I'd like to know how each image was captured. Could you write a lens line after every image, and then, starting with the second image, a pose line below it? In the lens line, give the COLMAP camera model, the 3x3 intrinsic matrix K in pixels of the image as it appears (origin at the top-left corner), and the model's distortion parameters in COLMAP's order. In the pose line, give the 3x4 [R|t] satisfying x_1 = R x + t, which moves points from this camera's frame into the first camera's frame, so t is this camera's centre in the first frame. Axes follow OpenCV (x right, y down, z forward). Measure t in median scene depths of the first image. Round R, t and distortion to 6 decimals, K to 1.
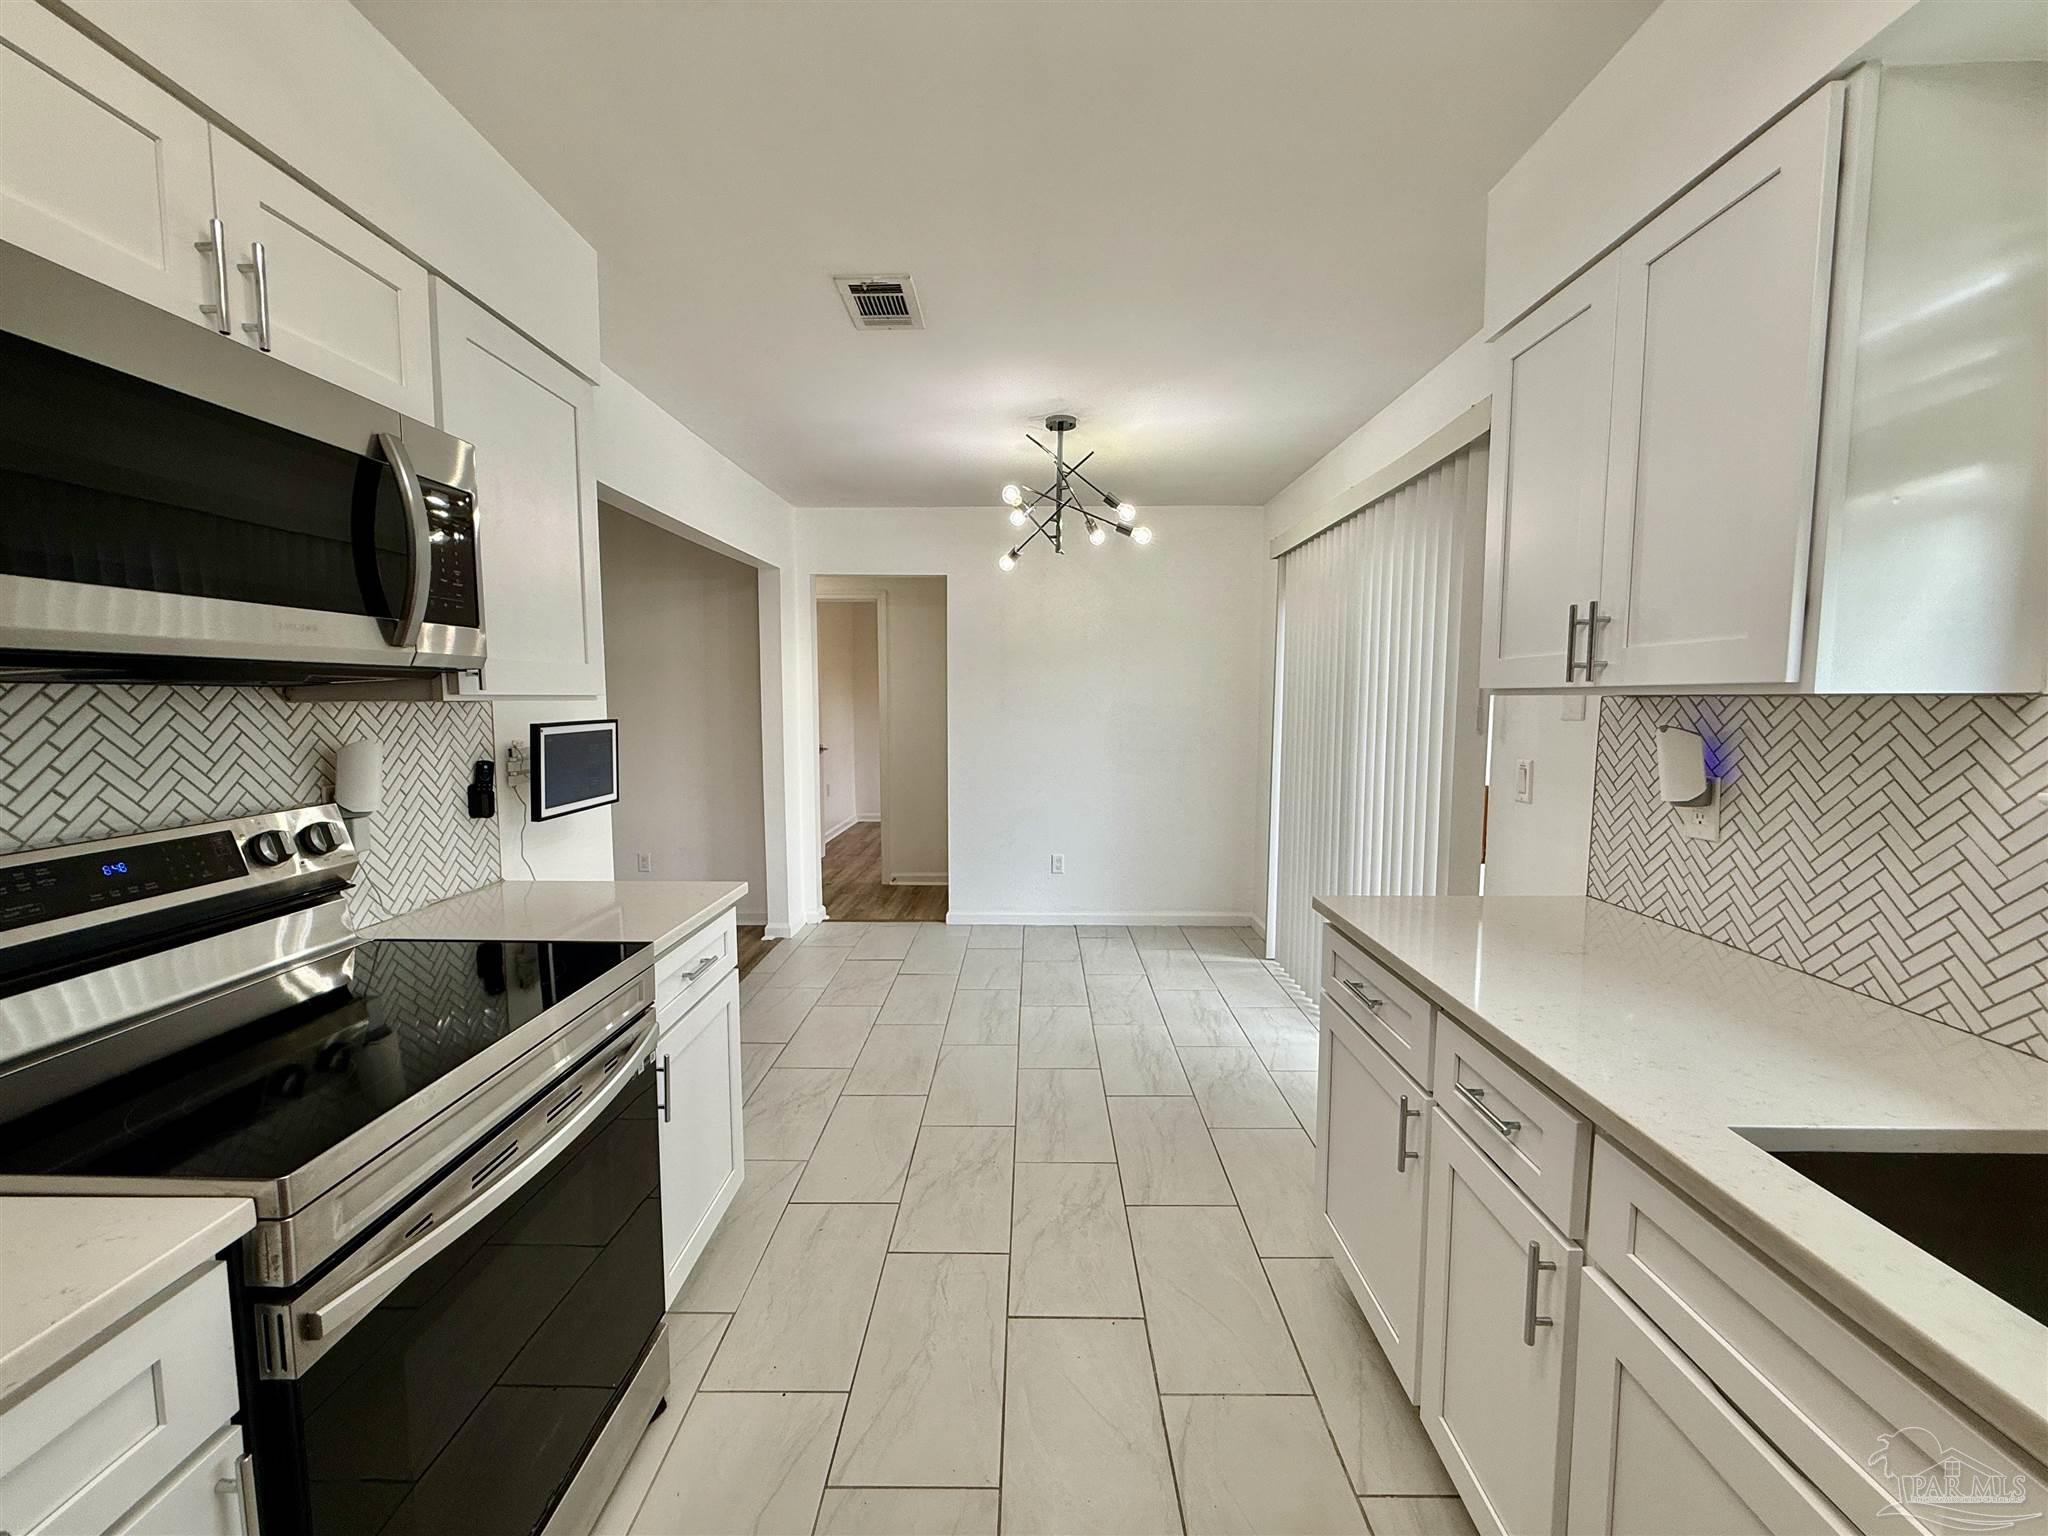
lens RADIAL K [[817.6, 0, 1021.7], [0, 817.6, 768.7], [0, 0, 1]] dist [0.001098, 0.000405]
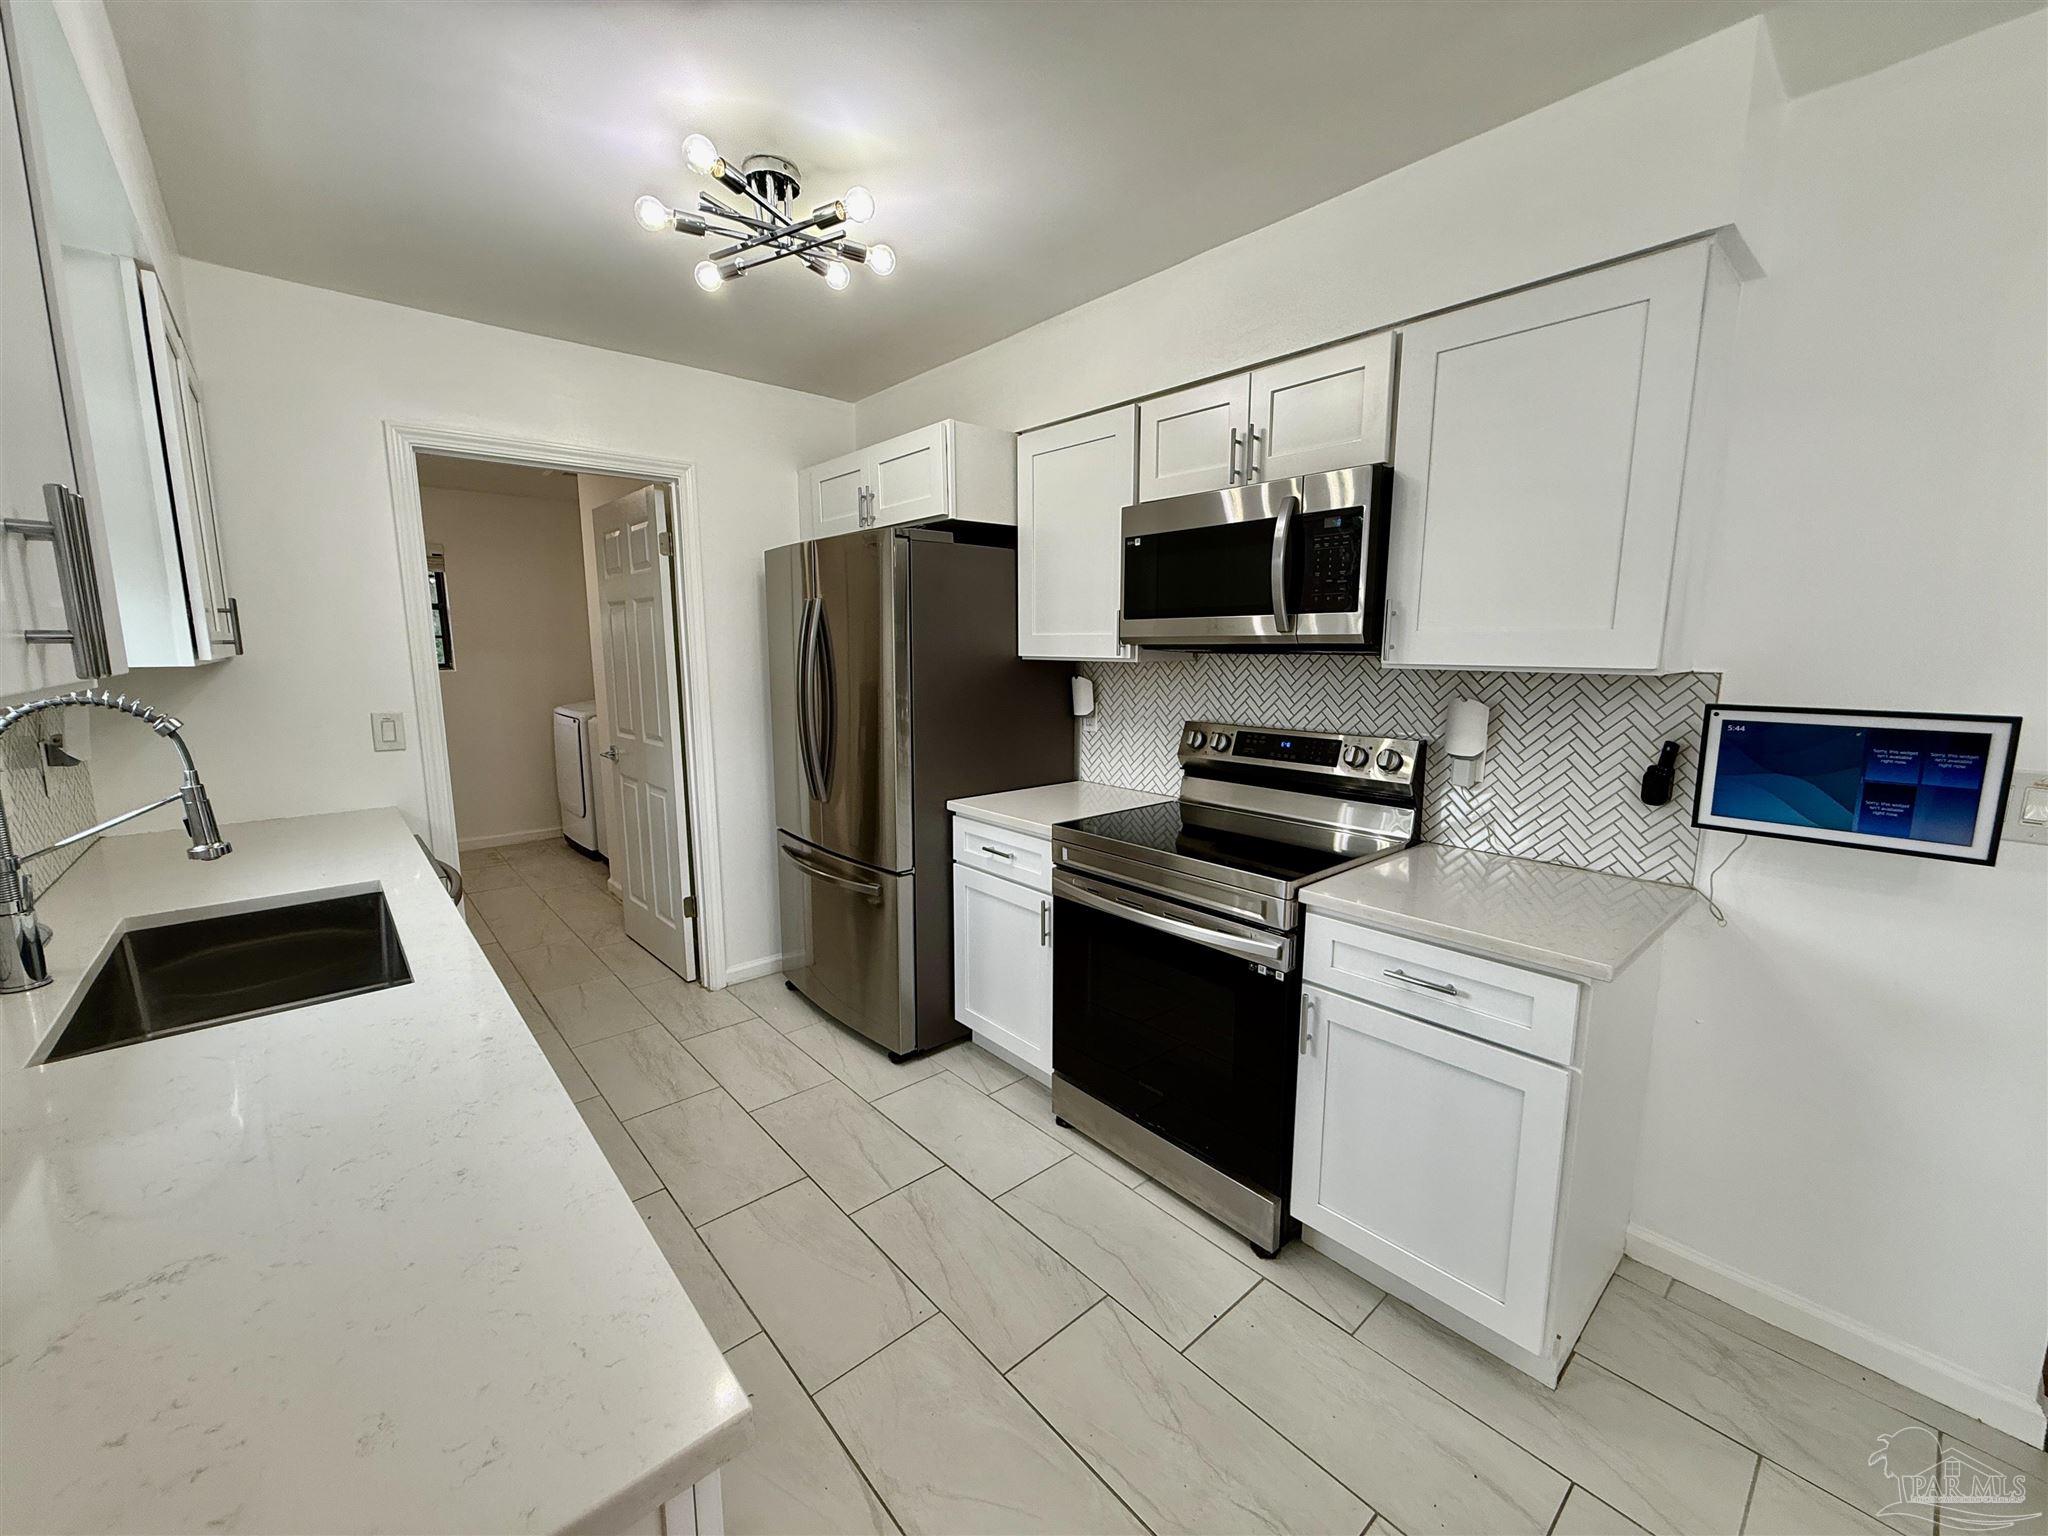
lens RADIAL K [[817.6, 0, 1021.7], [0, 817.6, 768.7], [0, 0, 1]] dist [0.001098, 0.000405]
pose [[-0.742003, 0.104951, -0.662131, 0.310904], [-0.057397, 0.974098, 0.218721, -0.094765], [0.667935, 0.200296, -0.716760, 0.839237]]
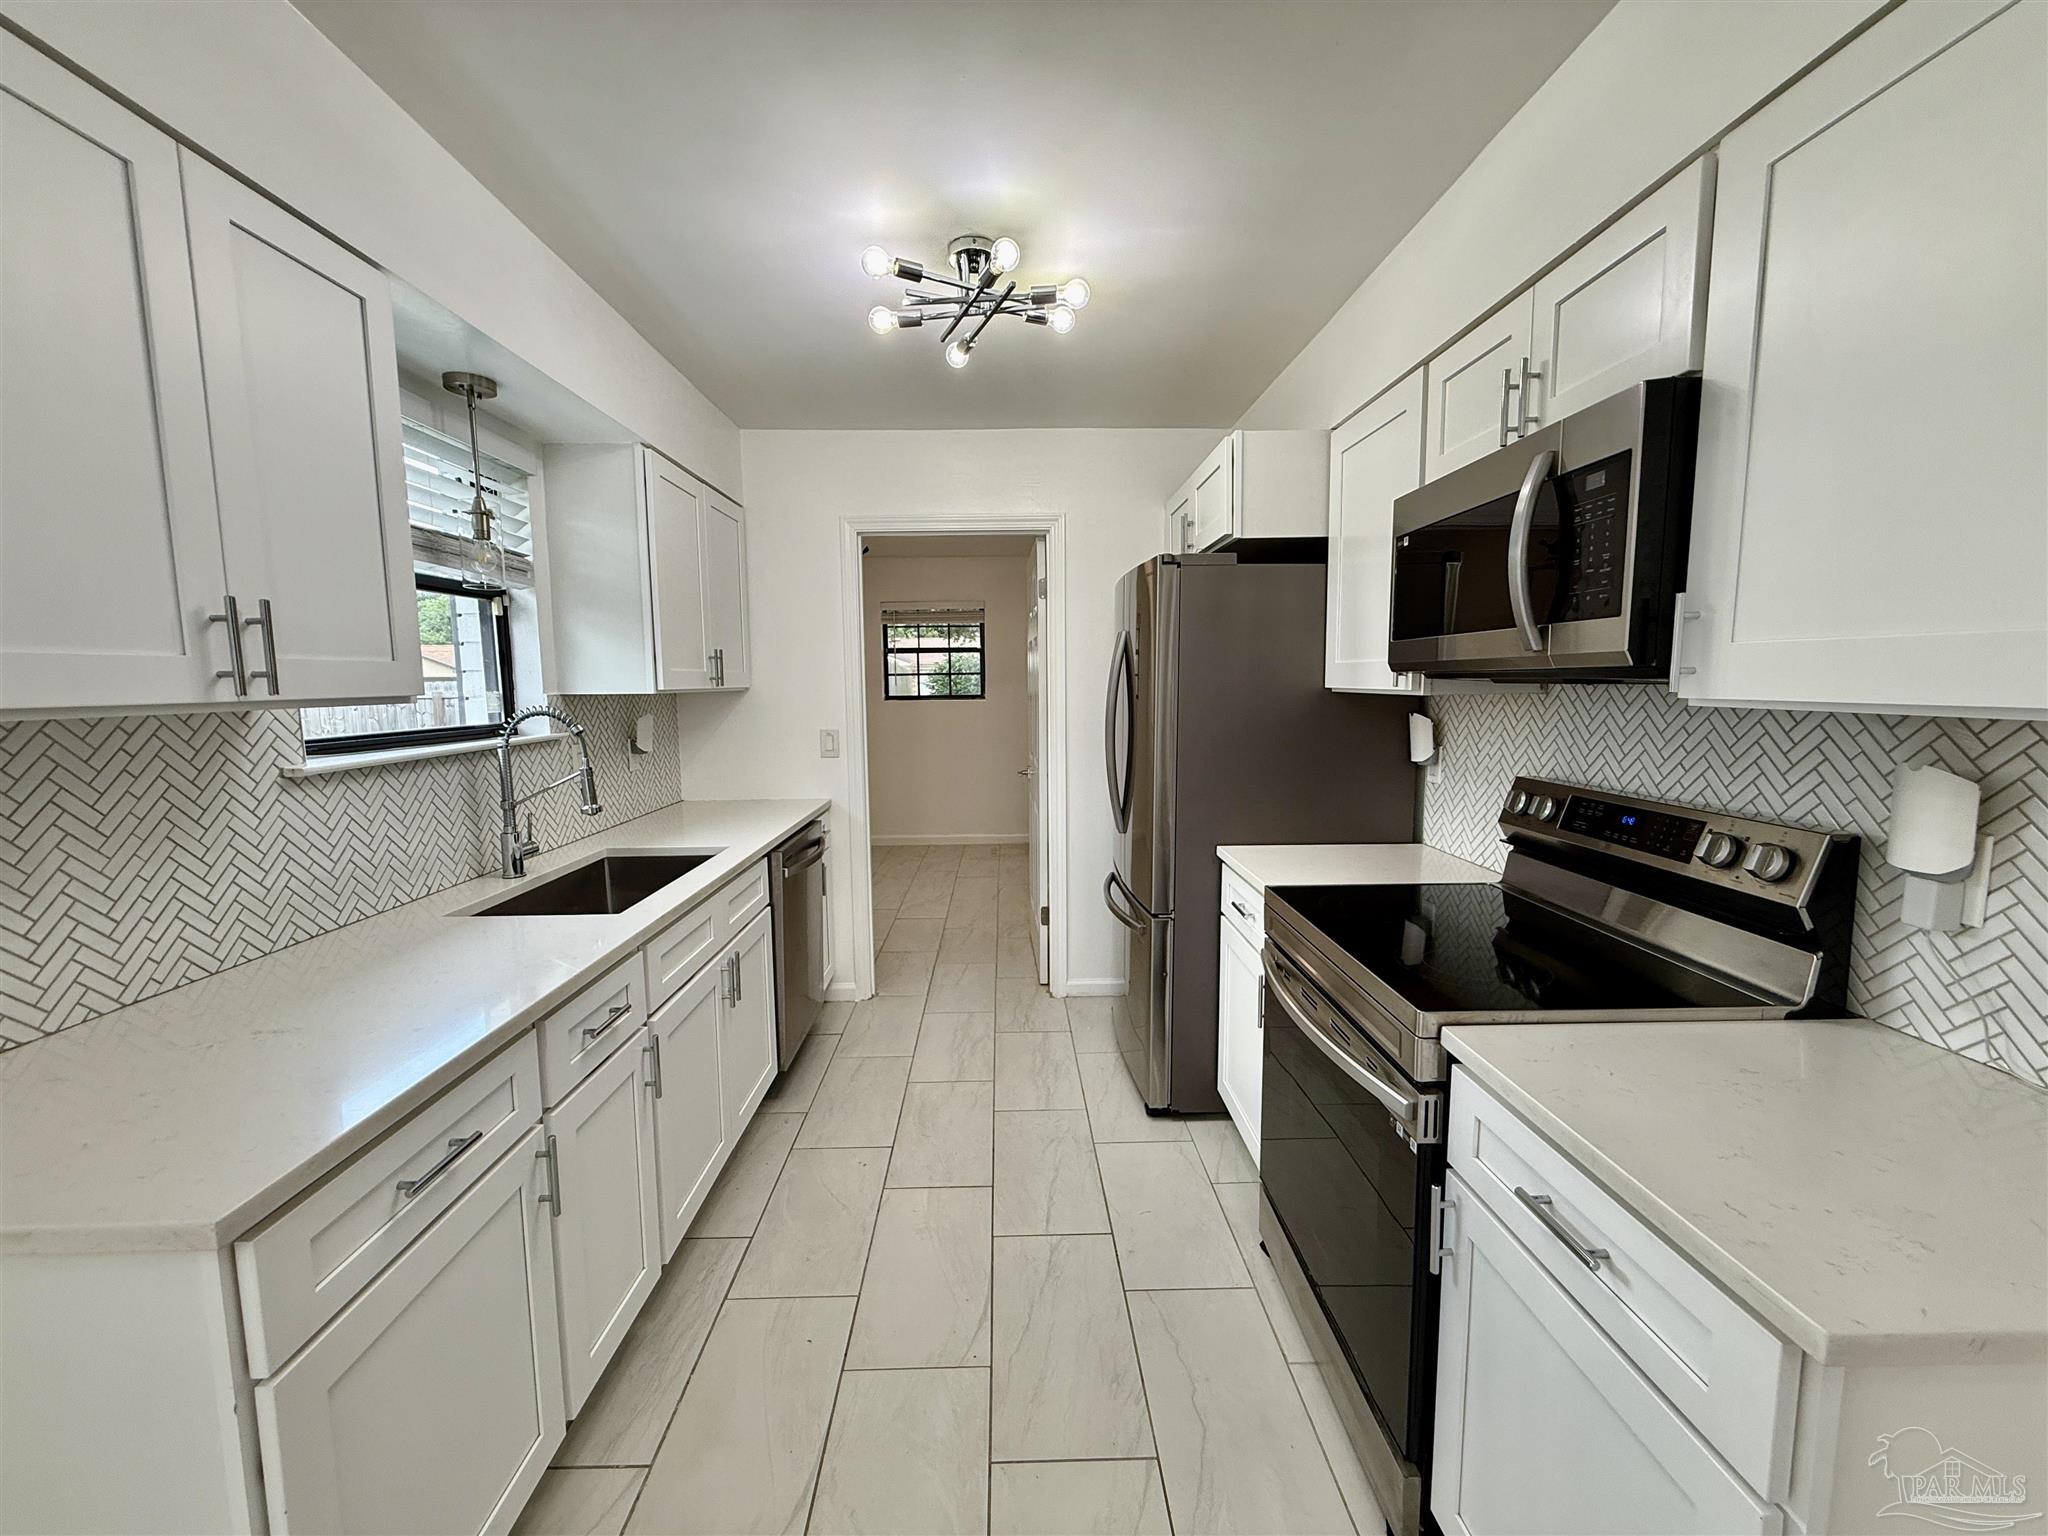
lens RADIAL K [[817.6, 0, 1021.7], [0, 817.6, 768.7], [0, 0, 1]] dist [0.001098, 0.000405]
pose [[-0.999278, 0.015253, -0.034790, -0.022044], [0.008120, 0.980445, 0.196625, -0.097519], [0.037109, 0.196200, -0.979861, 0.934515]]
